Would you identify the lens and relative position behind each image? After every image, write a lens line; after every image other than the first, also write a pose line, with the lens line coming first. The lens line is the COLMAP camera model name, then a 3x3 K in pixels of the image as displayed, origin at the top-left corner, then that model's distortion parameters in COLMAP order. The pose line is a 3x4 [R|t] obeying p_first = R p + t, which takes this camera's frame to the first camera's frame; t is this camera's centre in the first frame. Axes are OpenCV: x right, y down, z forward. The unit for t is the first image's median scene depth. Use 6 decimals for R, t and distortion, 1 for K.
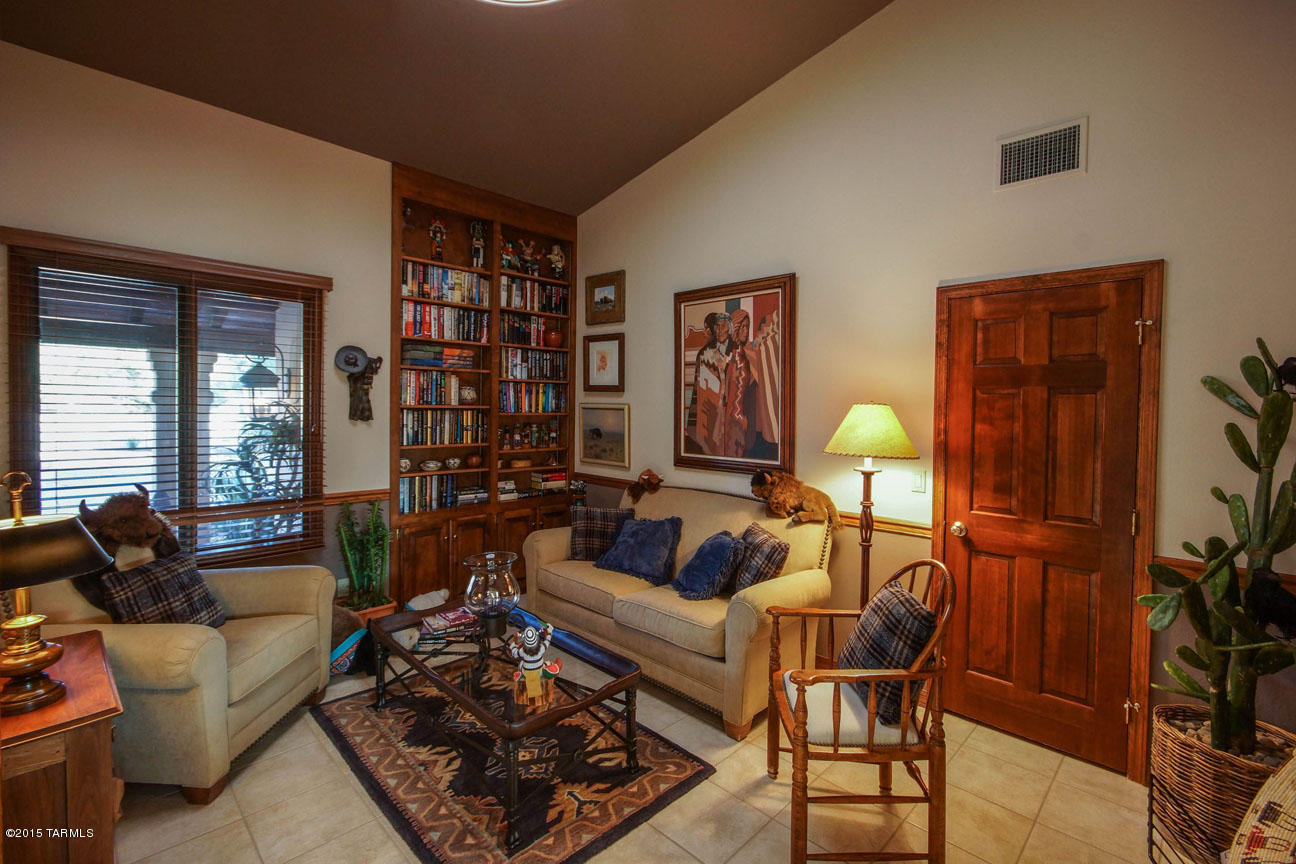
lens RADIAL K [[567.7, 0, 644.9], [0, 567.7, 414.8], [0, 0, 1]] dist [-0.001798, 0.000324]
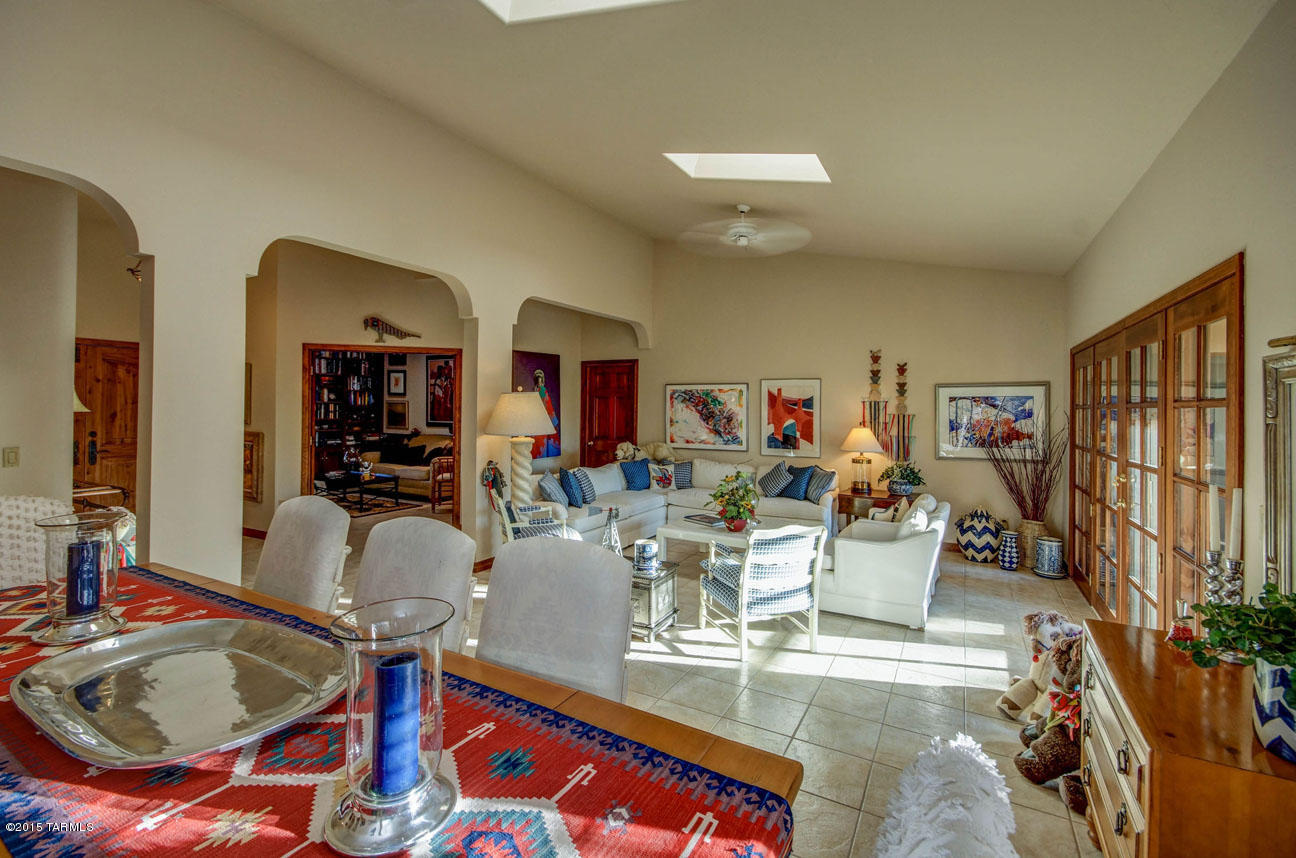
lens RADIAL K [[583.0, 0, 631.0], [0, 583.0, 407.0], [0, 0, 1]] dist [-0.001786, -0.000074]
pose [[0.968259, -0.003378, 0.249928, 0.262621], [0.005559, 0.999952, -0.008020, 0.030541], [-0.249889, 0.009154, 0.968231, -1.552408]]
